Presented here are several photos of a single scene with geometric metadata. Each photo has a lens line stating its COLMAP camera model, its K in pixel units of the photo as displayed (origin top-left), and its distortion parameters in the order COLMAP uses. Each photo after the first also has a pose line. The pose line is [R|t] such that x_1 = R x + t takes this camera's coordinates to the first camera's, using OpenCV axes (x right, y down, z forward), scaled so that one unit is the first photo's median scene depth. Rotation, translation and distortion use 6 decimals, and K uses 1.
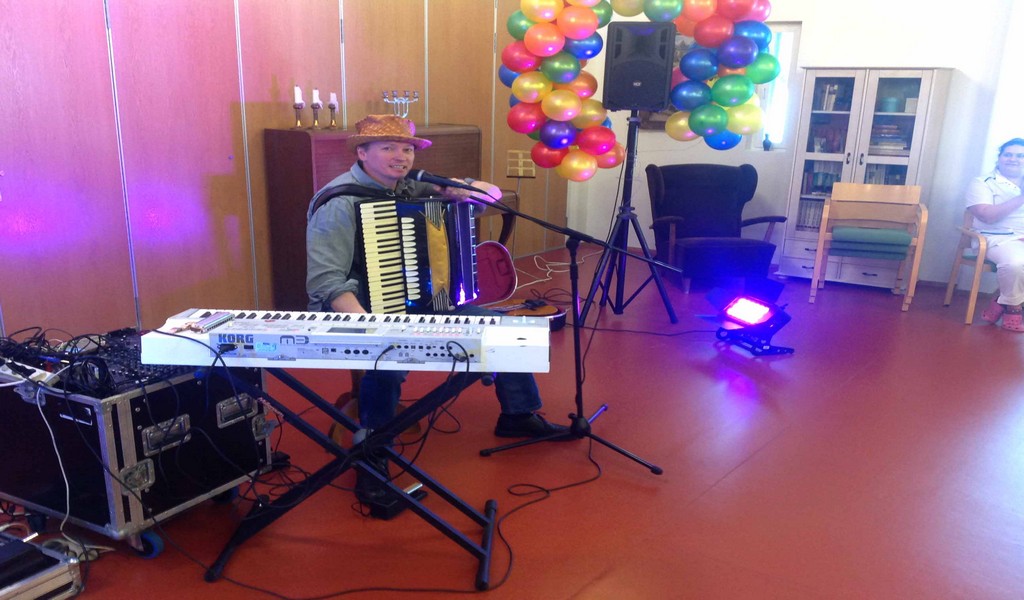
lens RADIAL K [[897.7, 0, 512.5], [0, 897.7, 371.3], [0, 0, 1]] dist [0.110609, -0.186433]
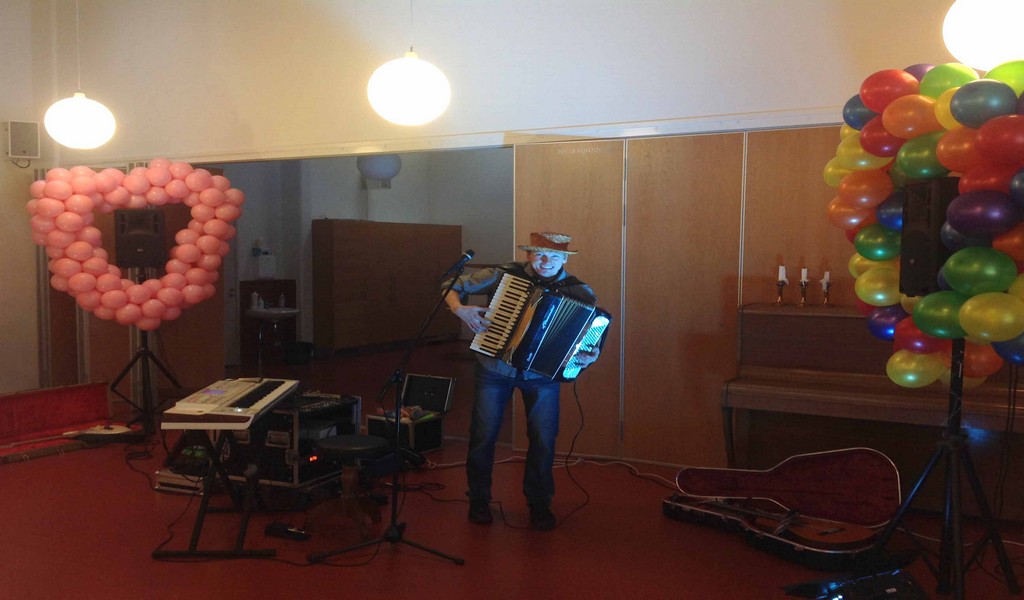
lens RADIAL K [[924.8, 0, 519.5], [0, 924.8, 259.5], [0, 0, 1]] dist [0.103642, -0.219819]
pose [[0.120403, -0.007281, -0.992698, 0.739945], [-0.300896, 0.952665, -0.043482, -0.171197], [0.946026, 0.303934, 0.112514, 0.555156]]
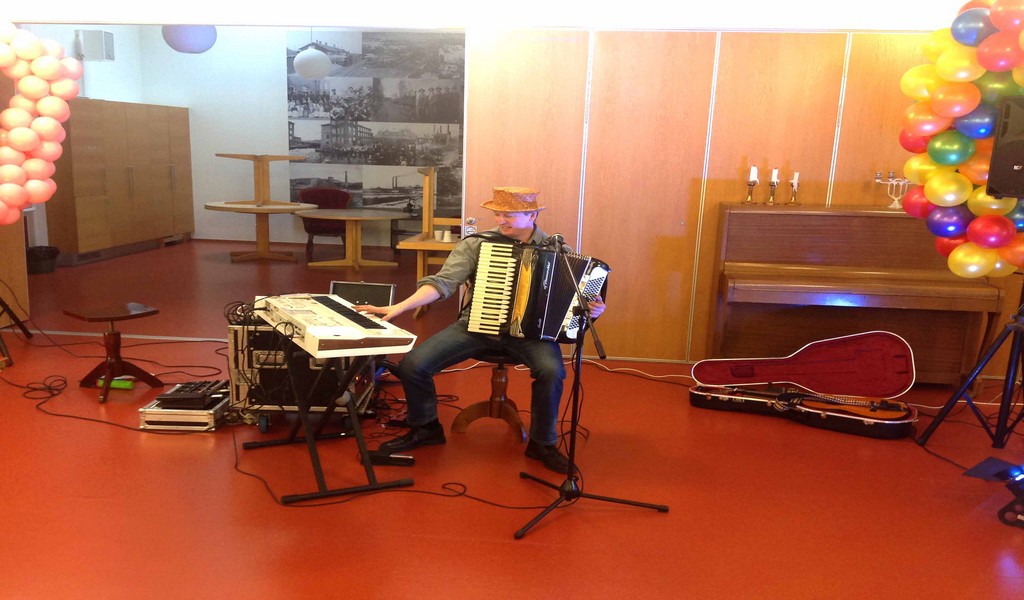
lens RADIAL K [[943.7, 0, 512.0], [0, 943.7, 300.0], [0, 0, 1]] dist [0.117276, -0.243213]
pose [[0.497384, 0.134809, -0.856992, 0.584853], [-0.276260, 0.961039, -0.009161, -0.062951], [0.822368, 0.241309, 0.515248, 0.194541]]
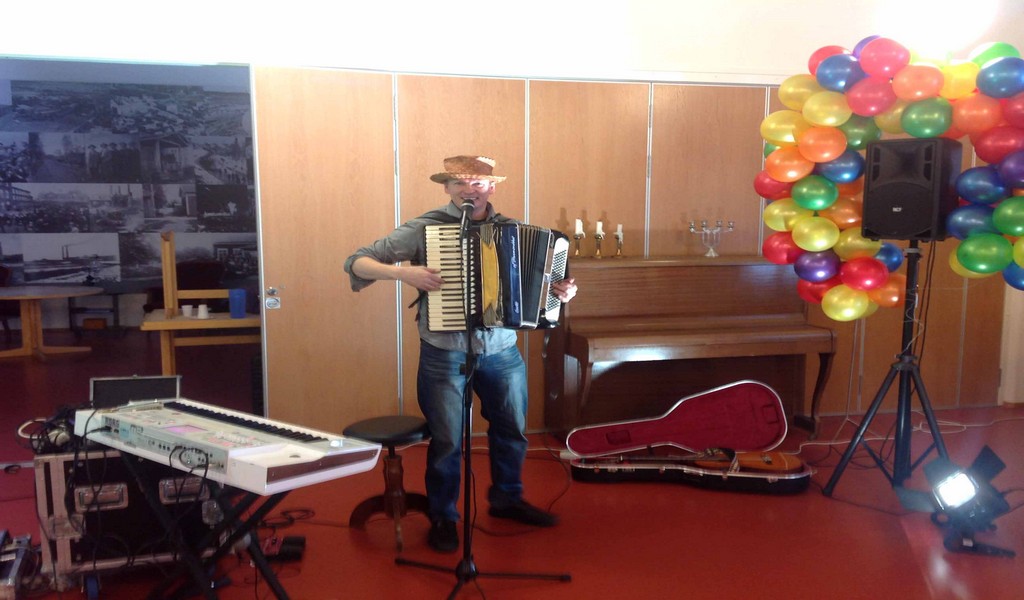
lens RADIAL K [[943.7, 0, 512.0], [0, 943.7, 300.0], [0, 0, 1]] dist [0.117276, -0.243213]
pose [[0.779424, 0.042026, -0.625085, 0.363890], [-0.176776, 0.971958, -0.155076, -0.037292], [0.601039, 0.231370, 0.764997, 0.132561]]
